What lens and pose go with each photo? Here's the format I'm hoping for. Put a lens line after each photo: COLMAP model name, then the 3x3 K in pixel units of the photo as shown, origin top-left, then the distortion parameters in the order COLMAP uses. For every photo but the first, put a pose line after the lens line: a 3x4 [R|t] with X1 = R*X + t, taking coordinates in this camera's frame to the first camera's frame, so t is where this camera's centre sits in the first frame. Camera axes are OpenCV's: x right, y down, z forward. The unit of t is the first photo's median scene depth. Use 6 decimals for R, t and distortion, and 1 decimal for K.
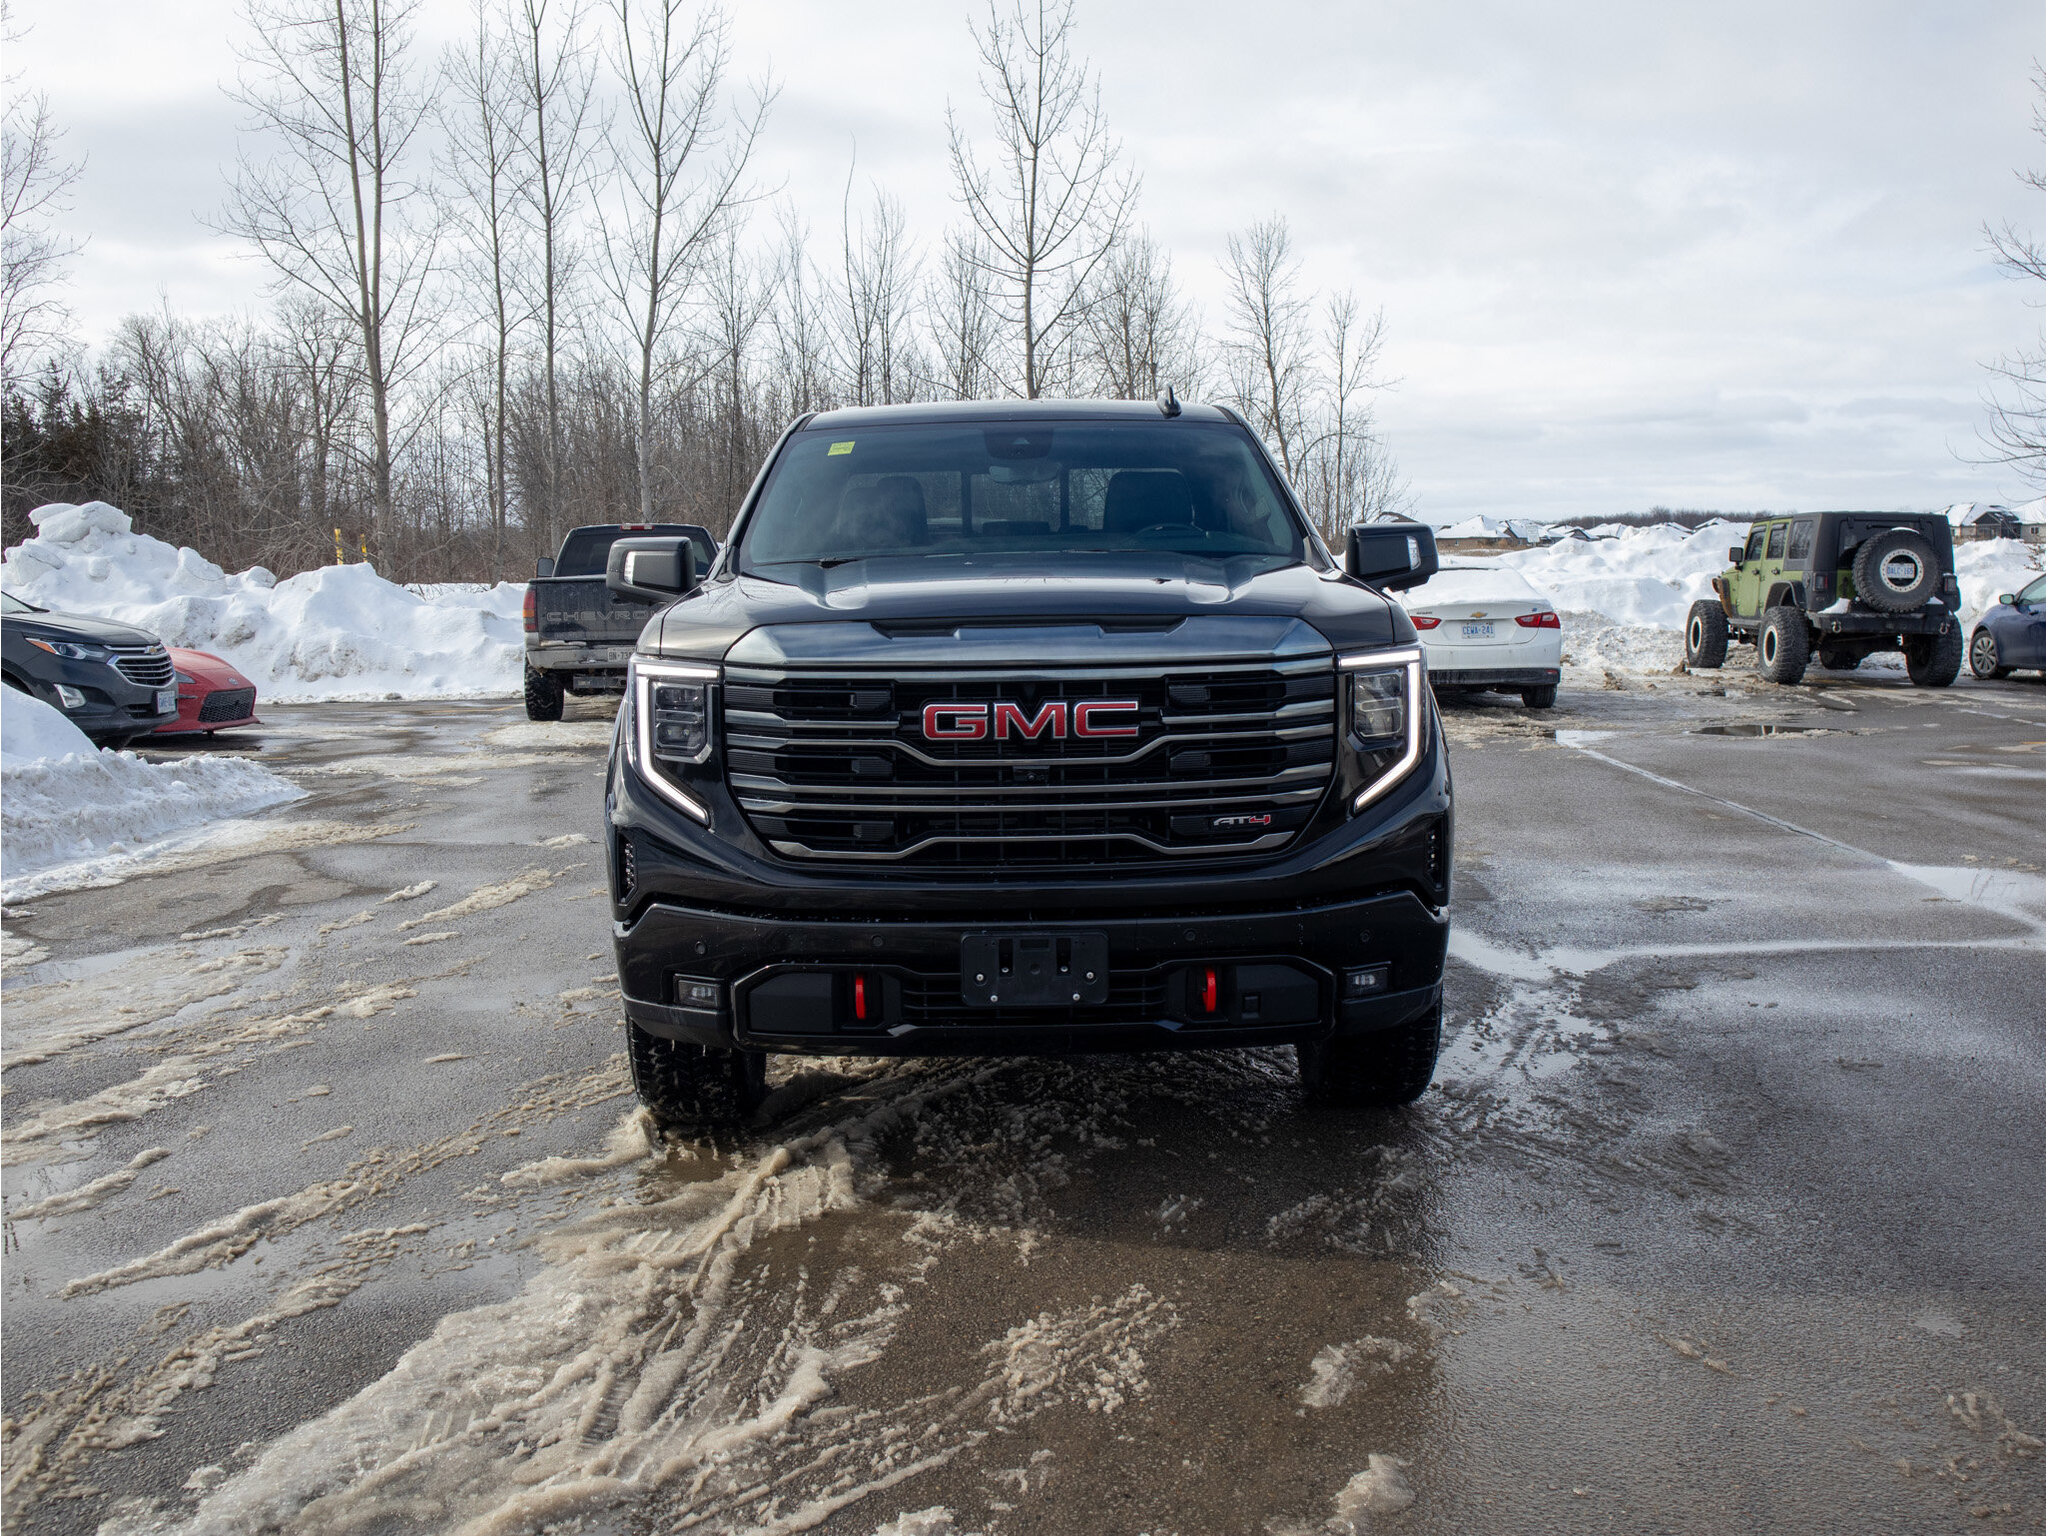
lens RADIAL K [[2049.5, 0, 1014.1], [0, 2049.5, 772.2], [0, 0, 1]] dist [-0.016157, 0.000000]
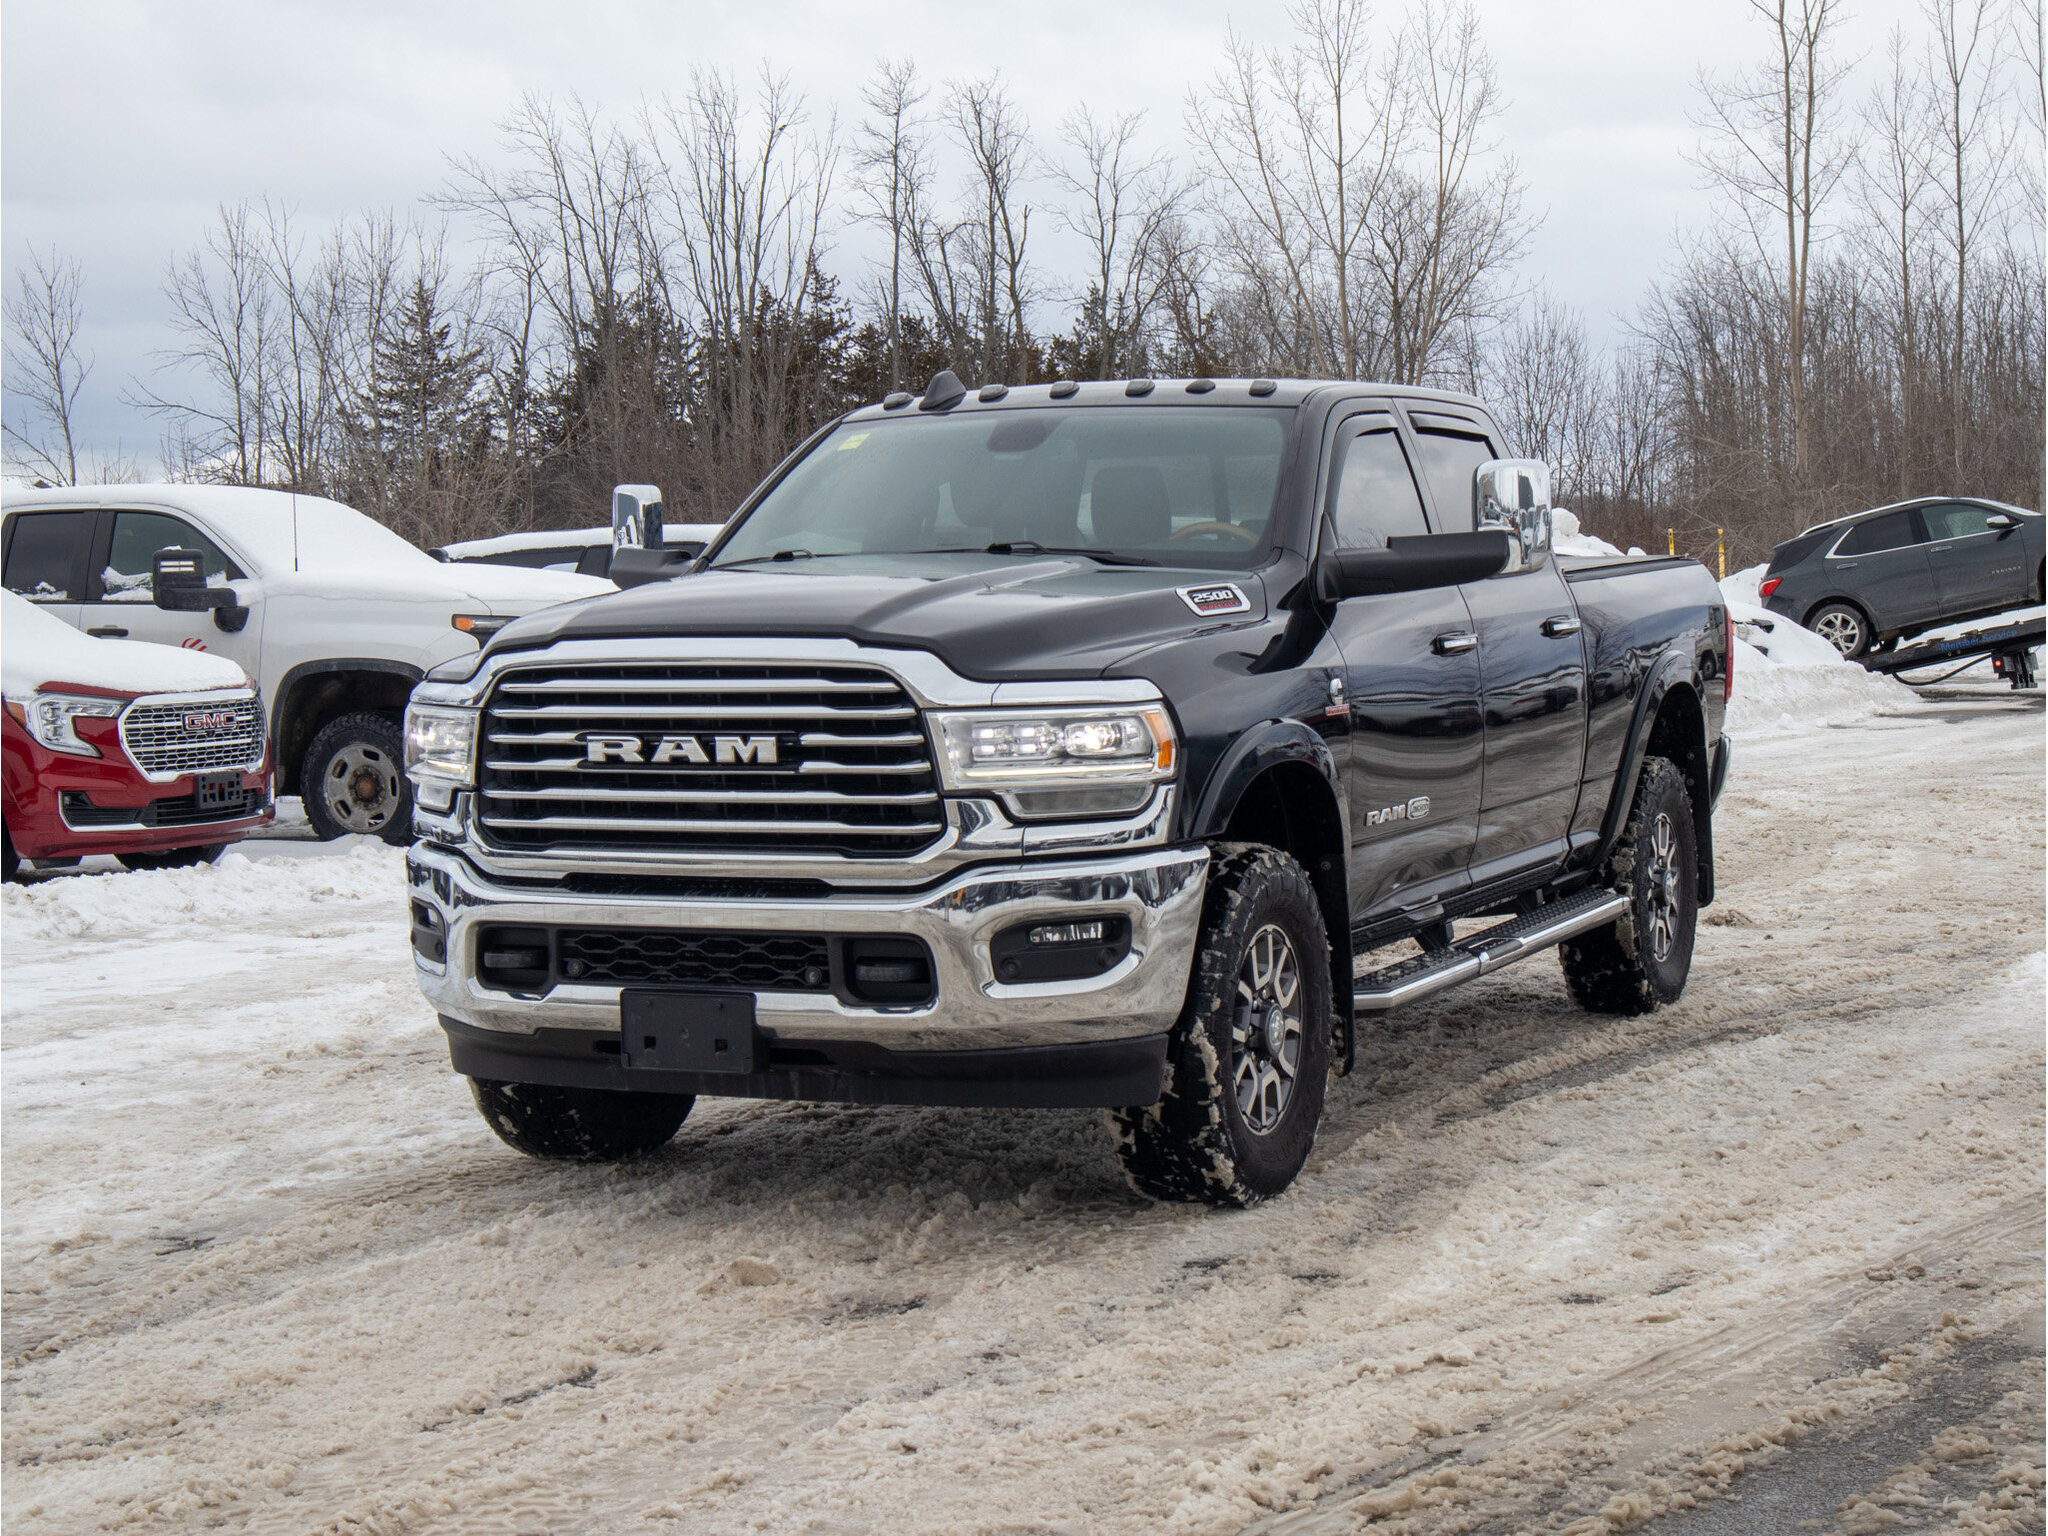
lens RADIAL K [[3623.2, 0, 991.2], [0, 3623.2, 744.5], [0, 0, 1]] dist [-0.019977, 0.000000]
pose [[0.921206, 0.020737, -0.388523, 0.055411], [-0.039625, 0.998387, -0.040665, 0.096656], [0.387053, 0.052856, 0.920541, -0.999940]]
